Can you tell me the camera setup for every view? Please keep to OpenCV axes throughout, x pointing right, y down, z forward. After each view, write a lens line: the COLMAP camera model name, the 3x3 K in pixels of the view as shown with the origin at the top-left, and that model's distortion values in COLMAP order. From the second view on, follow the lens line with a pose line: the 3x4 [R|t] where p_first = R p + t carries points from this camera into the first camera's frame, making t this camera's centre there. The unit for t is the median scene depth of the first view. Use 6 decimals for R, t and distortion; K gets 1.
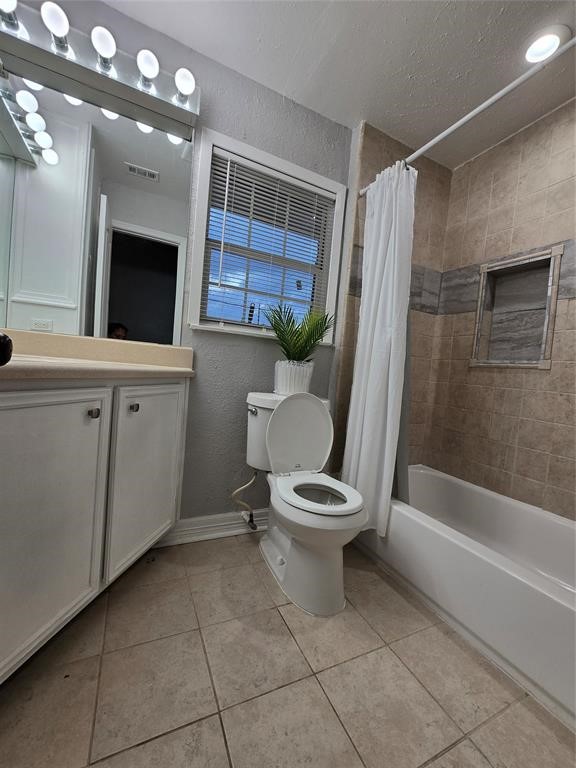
lens RADIAL K [[313.2, 0, 287.7], [0, 313.2, 382.8], [0, 0, 1]] dist [-0.001343, 0.002169]
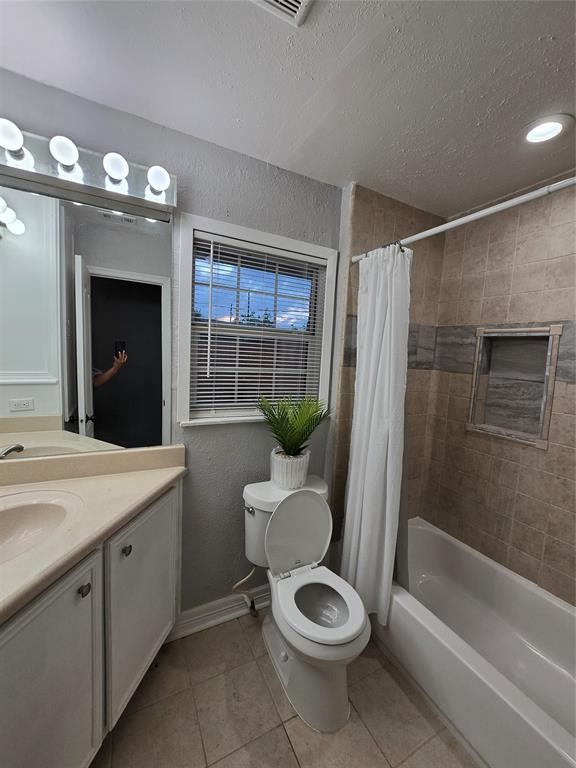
lens RADIAL K [[313.2, 0, 289.6], [0, 313.2, 382.6], [0, 0, 1]] dist [-0.001343, 0.002169]
pose [[0.998908, -0.038801, 0.026039, 0.002290], [0.037188, 0.997517, 0.059815, -0.342151], [-0.028295, -0.058781, 0.997870, 0.041979]]
